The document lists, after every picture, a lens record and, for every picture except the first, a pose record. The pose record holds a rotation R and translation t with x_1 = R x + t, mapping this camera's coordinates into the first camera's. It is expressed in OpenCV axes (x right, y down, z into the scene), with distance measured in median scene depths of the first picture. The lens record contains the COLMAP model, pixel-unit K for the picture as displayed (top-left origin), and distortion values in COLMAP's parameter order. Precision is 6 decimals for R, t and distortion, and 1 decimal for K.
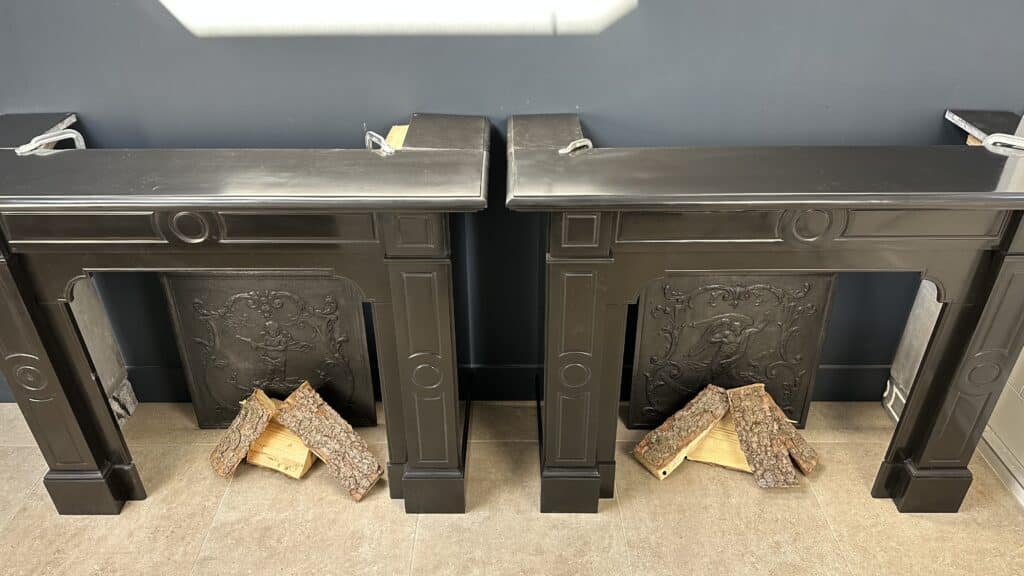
lens RADIAL K [[725.1, 0, 511.2], [0, 725.1, 290.5], [0, 0, 1]] dist [0.058997, -0.073582]
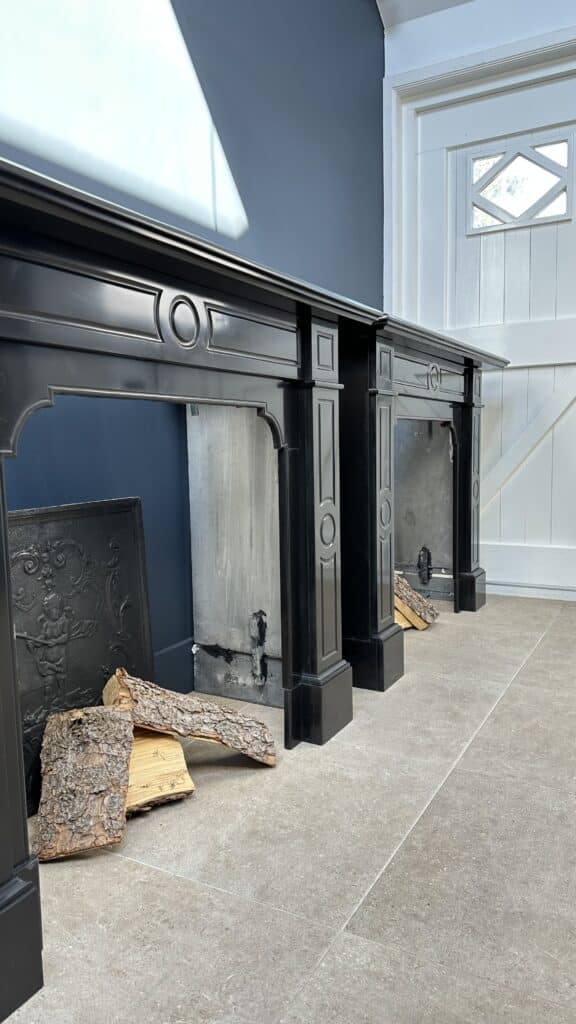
lens RADIAL K [[725.1, 0, 279.1], [0, 725.1, 508.0], [0, 0, 1]] dist [0.058997, -0.073582]
pose [[0.483281, -0.085667, 0.871264, -0.816315], [0.480328, 0.857983, -0.182072, 0.198896], [-0.731932, 0.506485, 0.455795, 0.521509]]
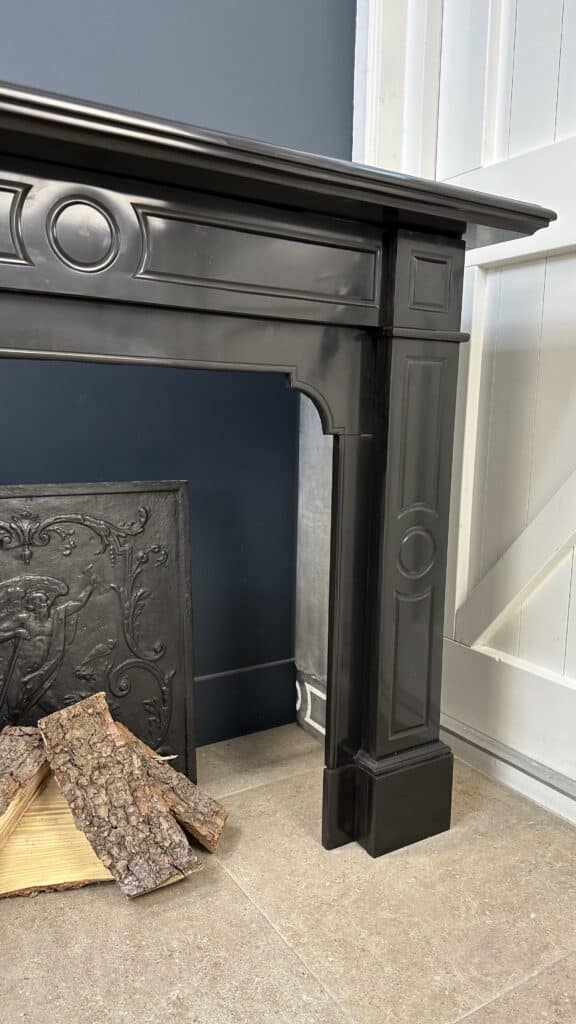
lens RADIAL K [[725.1, 0, 288.4], [0, 725.1, 509.5], [0, 0, 1]] dist [0.058997, -0.073582]
pose [[0.852763, -0.056869, 0.519193, 0.192134], [0.260575, 0.907830, -0.328551, 0.220165], [-0.452655, 0.415465, 0.788982, 0.461750]]
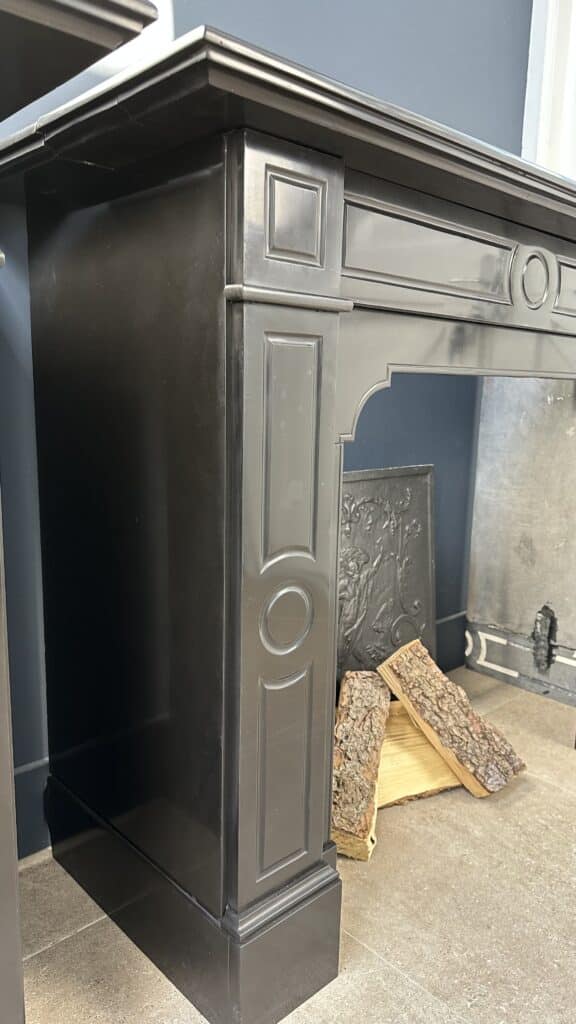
lens RADIAL K [[725.1, 0, 283.9], [0, 725.1, 512.3], [0, 0, 1]] dist [0.058997, -0.073582]
pose [[0.729477, -0.098066, 0.676939, -0.173556], [0.342026, 0.909356, -0.236835, 0.138846], [-0.592353, 0.404296, 0.696895, 0.574460]]
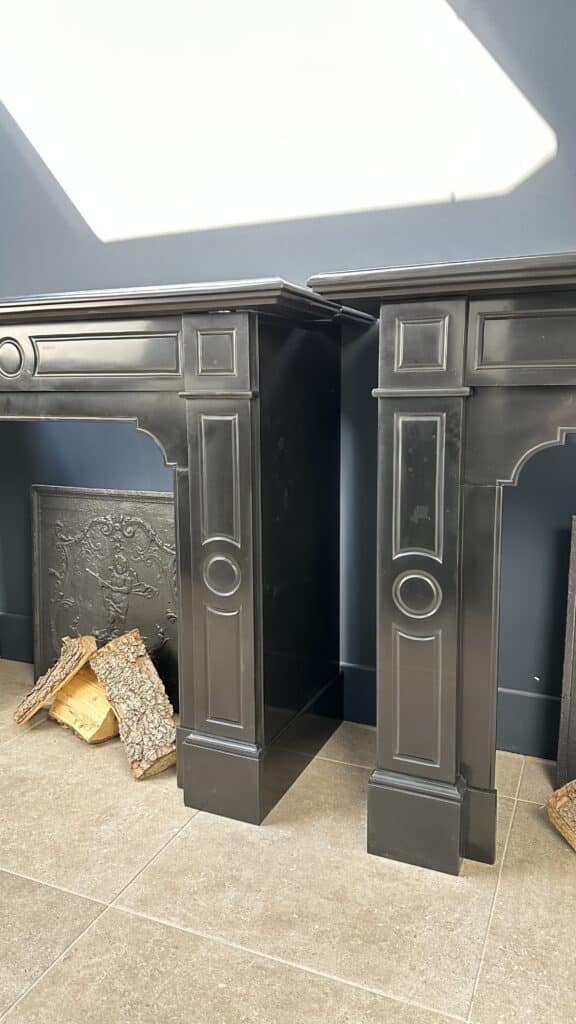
lens RADIAL K [[725.1, 0, 280.5], [0, 725.1, 508.0], [0, 0, 1]] dist [0.058997, -0.073582]
pose [[0.913626, 0.062712, -0.401689, 0.201366], [-0.214294, 0.913918, -0.344720, 0.258432], [0.345492, 0.401025, 0.848419, 0.305380]]
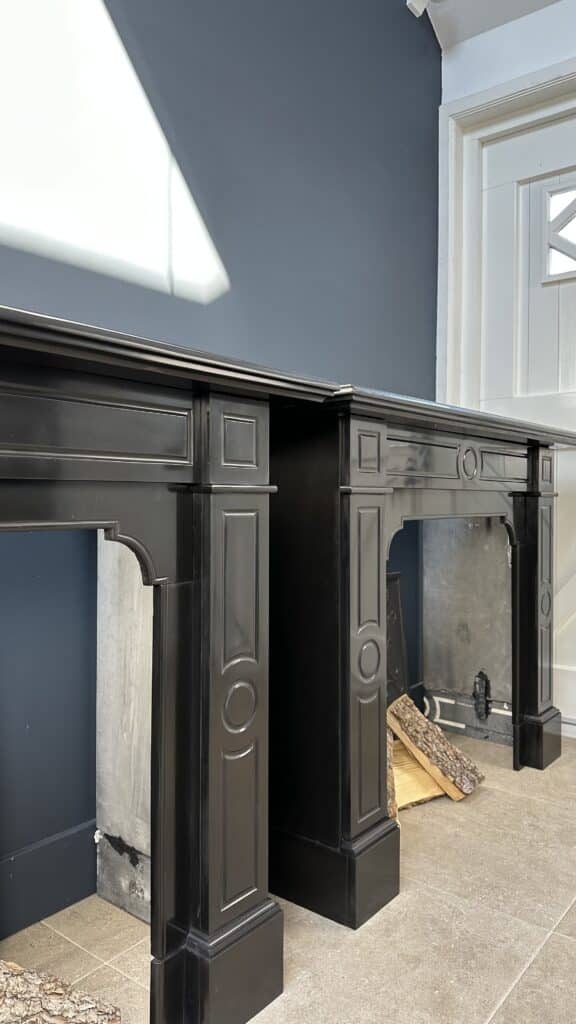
lens RADIAL K [[725.1, 0, 286.8], [0, 725.1, 501.8], [0, 0, 1]] dist [0.058997, -0.073582]
pose [[0.619953, 0.002043, 0.784636, -0.497117], [0.413624, 0.848917, -0.329022, 0.164780], [-0.666763, 0.528523, 0.525443, 0.476366]]
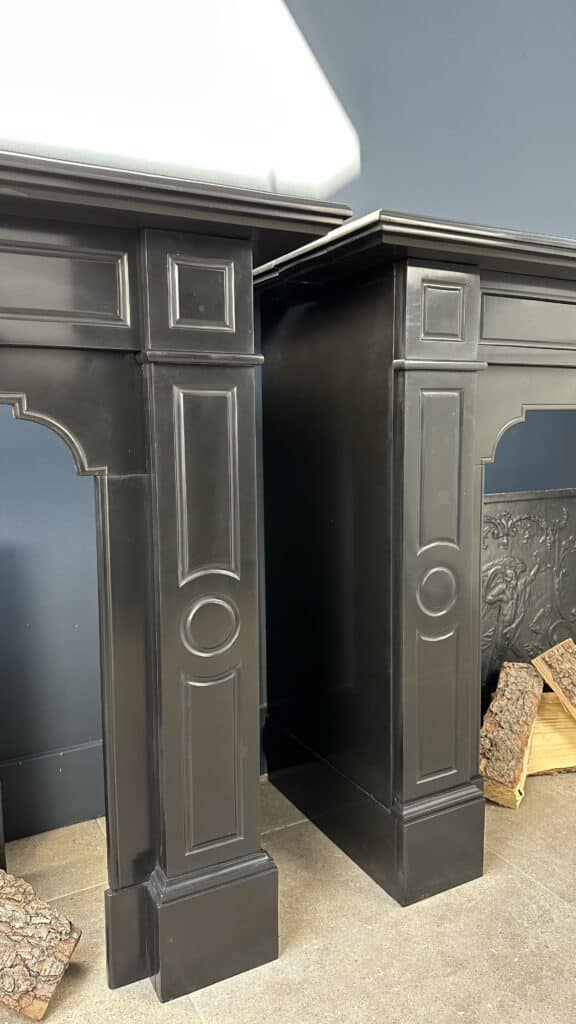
lens RADIAL K [[725.1, 0, 281.9], [0, 725.1, 515.8], [0, 0, 1]] dist [0.058997, -0.073582]
pose [[0.880690, -0.063783, 0.469379, -0.264064], [0.256581, 0.897174, -0.359505, 0.210824], [-0.398184, 0.437047, 0.806498, 0.458018]]
